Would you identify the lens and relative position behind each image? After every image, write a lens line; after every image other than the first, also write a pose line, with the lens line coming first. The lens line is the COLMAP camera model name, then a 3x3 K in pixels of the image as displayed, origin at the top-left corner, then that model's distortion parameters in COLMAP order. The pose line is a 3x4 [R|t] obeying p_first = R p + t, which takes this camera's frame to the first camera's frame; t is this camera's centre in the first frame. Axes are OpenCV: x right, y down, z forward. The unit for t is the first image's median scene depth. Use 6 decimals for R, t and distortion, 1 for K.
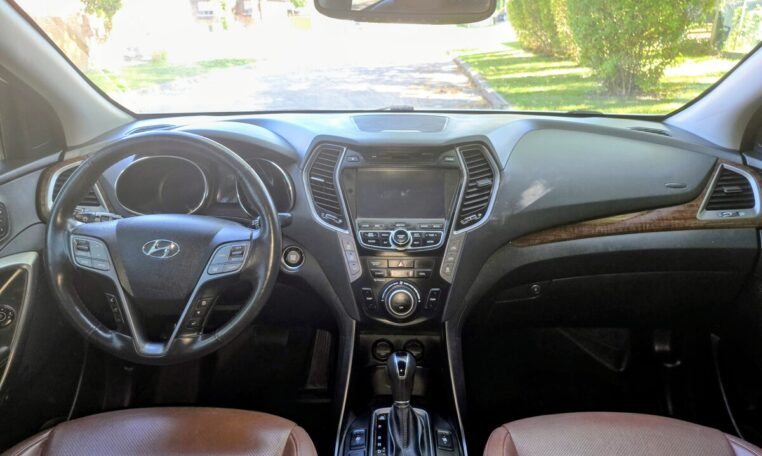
lens RADIAL K [[487.9, 0, 381.4], [0, 487.9, 217.7], [0, 0, 1]] dist [0.060208, -0.054983]
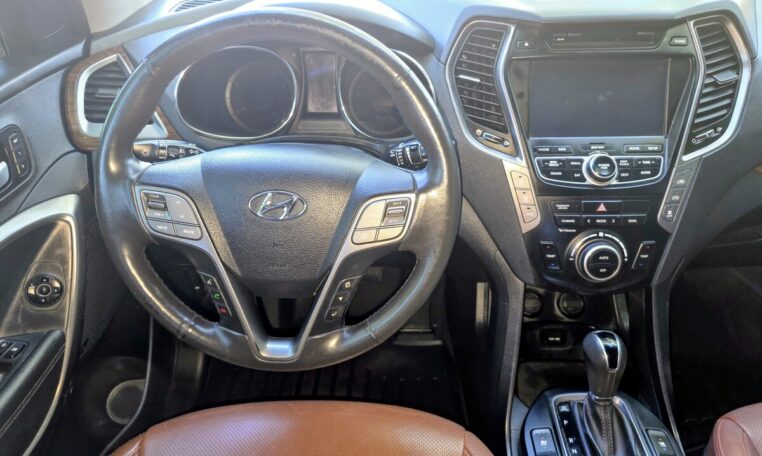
lens RADIAL K [[487.9, 0, 381.4], [0, 487.9, 217.7], [0, 0, 1]] dist [0.060208, -0.054983]
pose [[0.999603, -0.010966, -0.025957, -0.245380], [0.016809, 0.971376, 0.236952, -0.057407], [0.022616, -0.237294, 0.971175, 0.318671]]
